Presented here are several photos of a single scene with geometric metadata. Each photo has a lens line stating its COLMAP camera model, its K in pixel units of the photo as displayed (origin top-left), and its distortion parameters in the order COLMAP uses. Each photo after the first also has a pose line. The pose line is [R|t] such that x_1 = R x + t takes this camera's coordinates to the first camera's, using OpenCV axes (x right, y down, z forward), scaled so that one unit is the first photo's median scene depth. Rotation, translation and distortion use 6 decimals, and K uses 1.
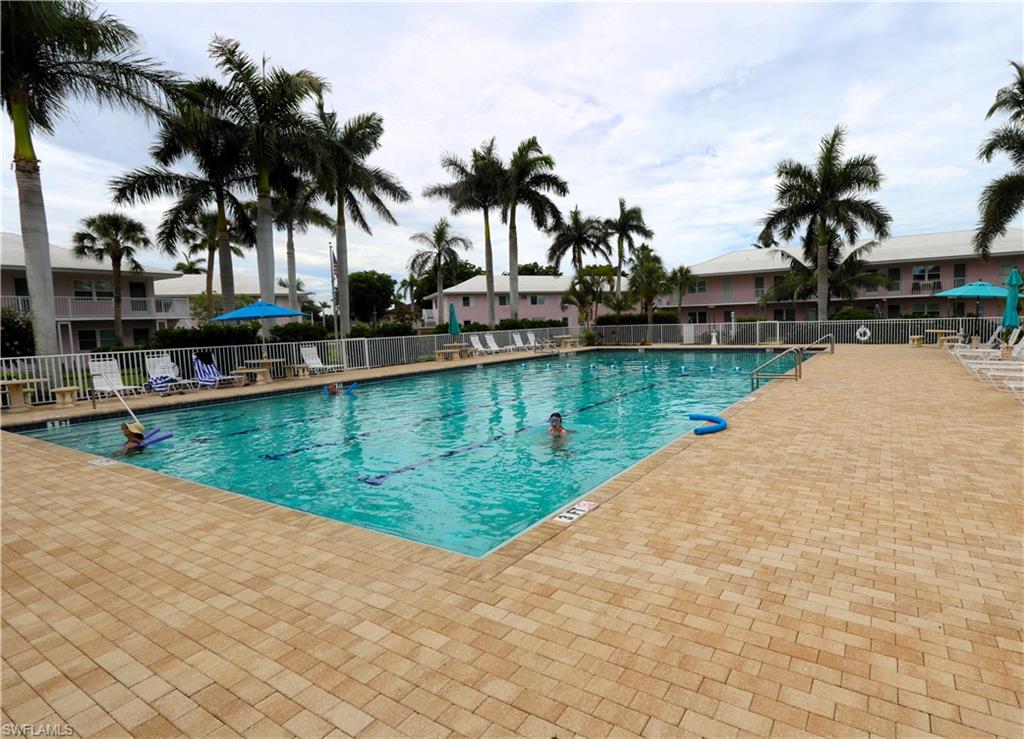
lens RADIAL K [[471.4, 0, 512.0], [0, 471.4, 369.5], [0, 0, 1]] dist [0.014948, -0.020295]
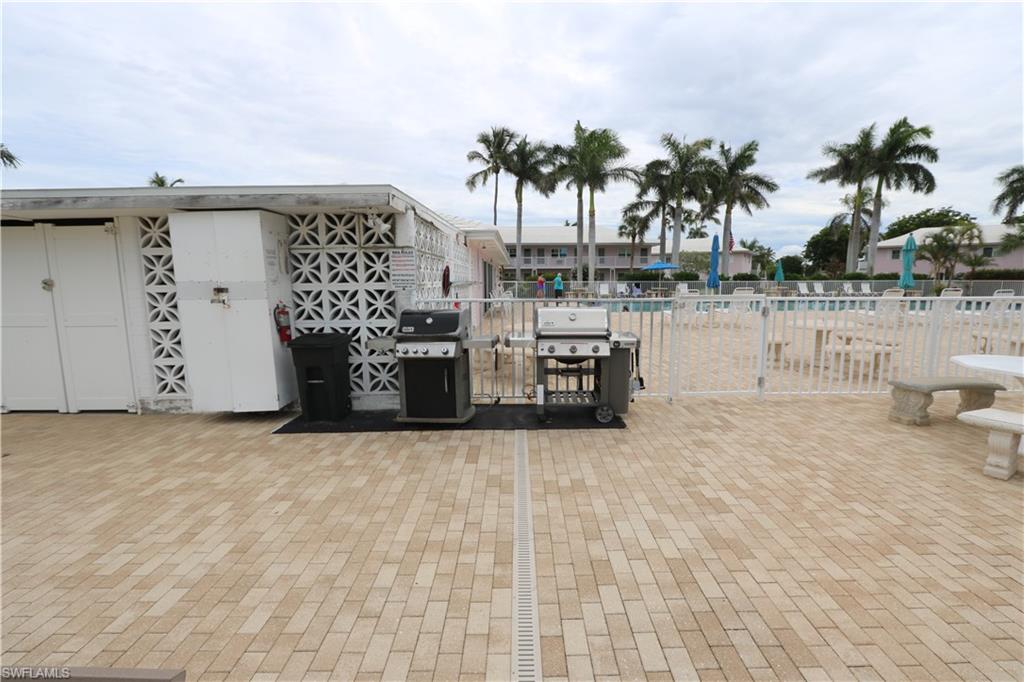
lens RADIAL K [[462.6, 0, 512.0], [0, 462.6, 341.0], [0, 0, 1]] dist [-0.003758, -0.001012]
pose [[0.492628, 0.148617, -0.857456, 0.643108], [-0.103904, 0.988306, 0.111602, 0.033936], [0.864015, 0.034115, 0.502309, -0.409640]]
